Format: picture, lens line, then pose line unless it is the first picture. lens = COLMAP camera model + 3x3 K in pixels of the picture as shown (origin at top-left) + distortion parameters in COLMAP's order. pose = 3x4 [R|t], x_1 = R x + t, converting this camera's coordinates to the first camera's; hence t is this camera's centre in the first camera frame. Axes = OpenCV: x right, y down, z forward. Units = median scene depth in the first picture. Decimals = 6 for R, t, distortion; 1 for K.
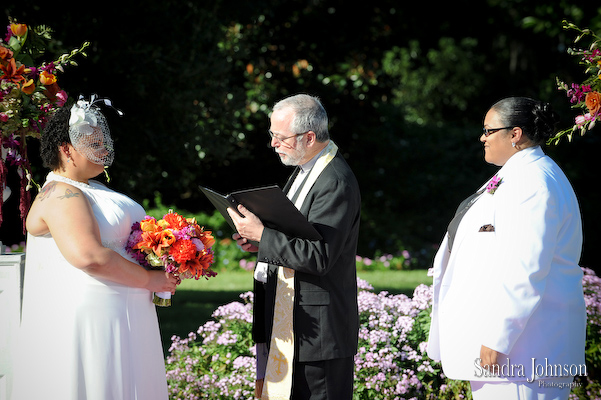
lens RADIAL K [[3449.5, 0, 299.4], [0, 3449.5, 198.0], [0, 0, 1]] dist [3.120461, 0.000000]
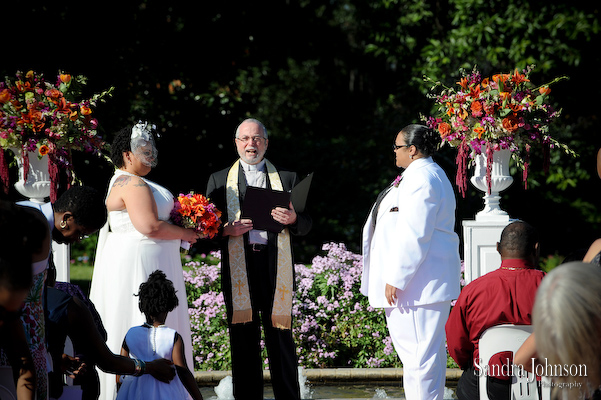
lens RADIAL K [[3449.5, 0, 300.8], [0, 3449.5, 201.2], [0, 0, 1]] dist [3.120461, 0.000000]
pose [[0.998737, 0.004732, 0.050017, -0.042270], [-0.004649, 0.999988, -0.001761, 0.005567], [-0.050025, 0.001526, 0.998747, -0.395016]]
